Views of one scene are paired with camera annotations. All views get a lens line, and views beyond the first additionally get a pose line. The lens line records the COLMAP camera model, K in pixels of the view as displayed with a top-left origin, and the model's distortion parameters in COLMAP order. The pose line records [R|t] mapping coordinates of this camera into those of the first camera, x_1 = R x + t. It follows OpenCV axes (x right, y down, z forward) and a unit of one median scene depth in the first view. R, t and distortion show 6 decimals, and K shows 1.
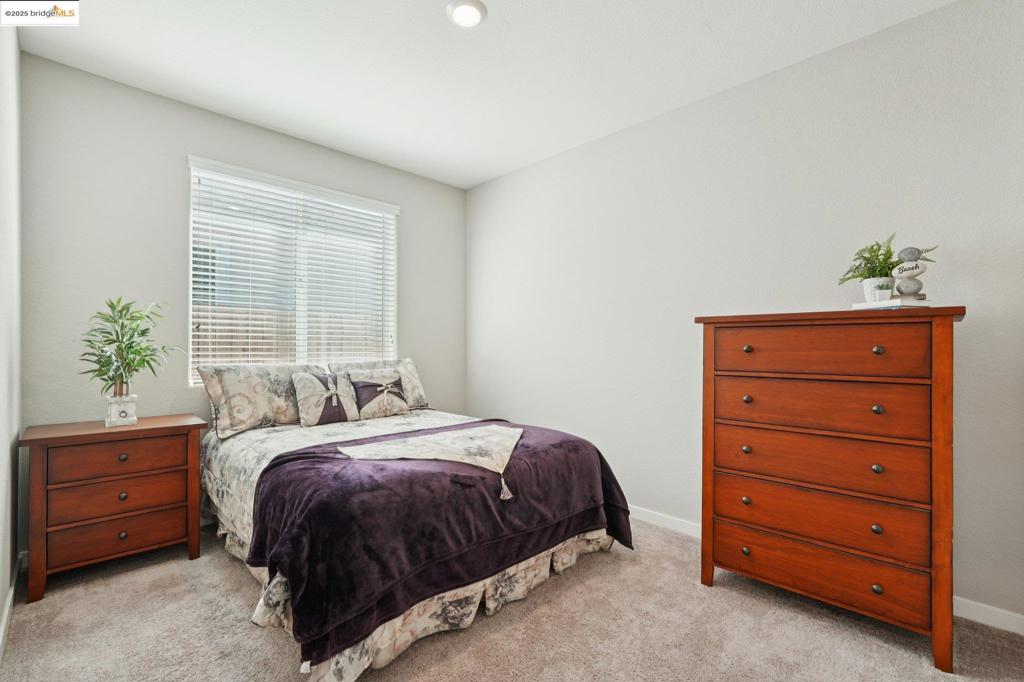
lens RADIAL K [[451.9, 0, 515.3], [0, 451.9, 343.5], [0, 0, 1]] dist [-0.008893, 0.006361]
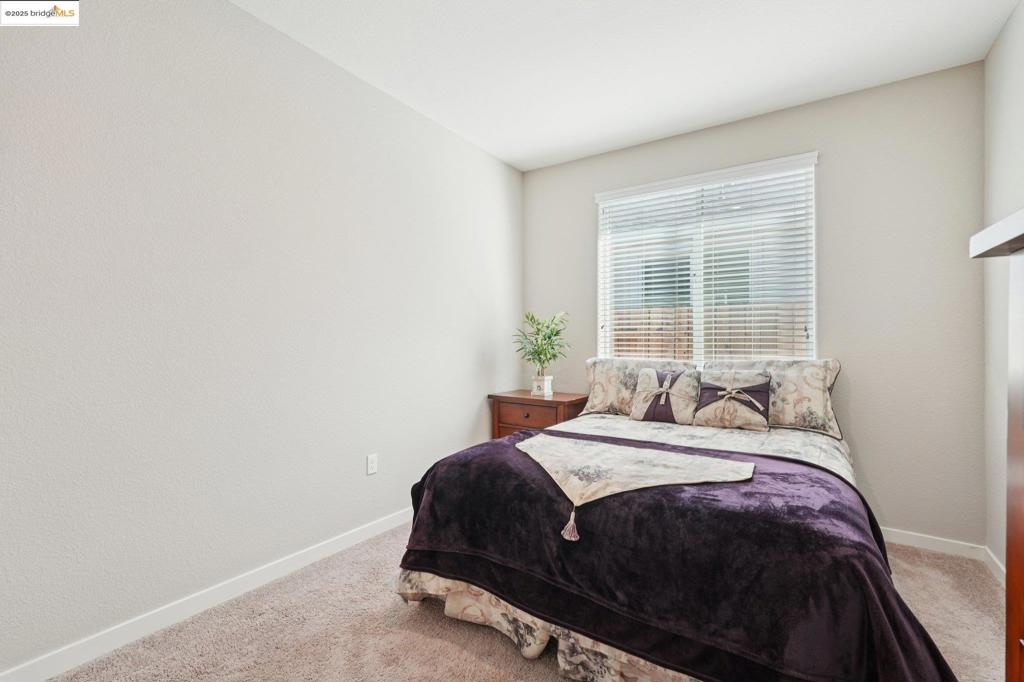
lens RADIAL K [[451.9, 0, 515.3], [0, 451.9, 343.5], [0, 0, 1]] dist [-0.008893, 0.006361]
pose [[0.199595, -0.002357, -0.979876, 0.551595], [0.008401, 0.999964, -0.000694, 0.008002], [0.979842, -0.008094, 0.199608, 0.584351]]
